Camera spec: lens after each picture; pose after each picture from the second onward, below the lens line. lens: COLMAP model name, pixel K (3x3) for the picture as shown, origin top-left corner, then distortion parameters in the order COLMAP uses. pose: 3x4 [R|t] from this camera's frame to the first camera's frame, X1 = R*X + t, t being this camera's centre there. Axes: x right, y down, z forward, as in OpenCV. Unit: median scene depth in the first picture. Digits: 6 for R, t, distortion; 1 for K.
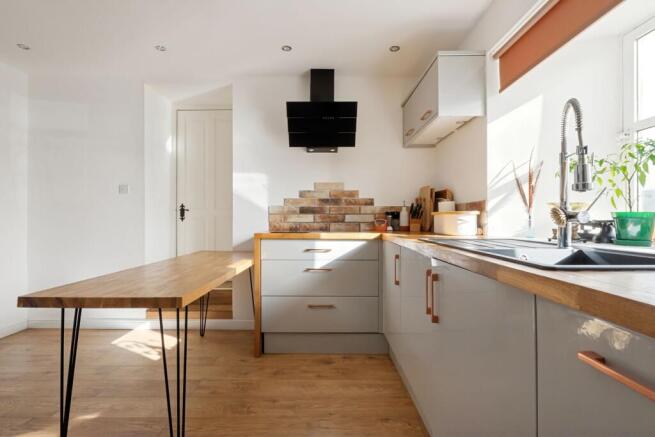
lens RADIAL K [[314.7, 0, 327.1], [0, 314.7, 218.2], [0, 0, 1]] dist [0.008766, -0.000369]
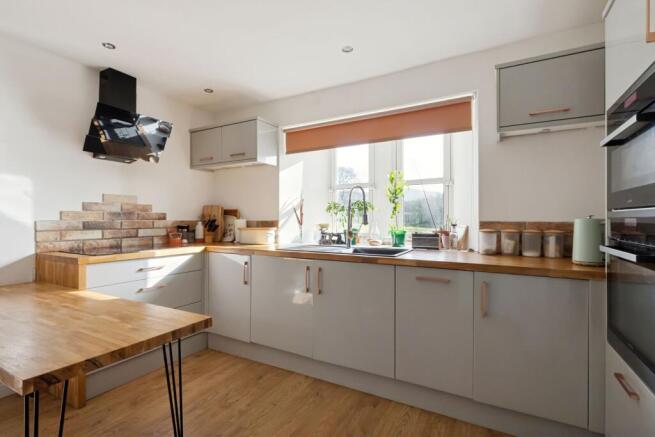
lens RADIAL K [[314.7, 0, 330.2], [0, 314.7, 218.5], [0, 0, 1]] dist [0.008766, -0.000369]
pose [[0.475568, 0.001306, 0.879678, -0.536287], [-0.002541, 0.999997, -0.000111, -0.048203], [-0.879675, -0.002183, 0.475570, 0.025664]]
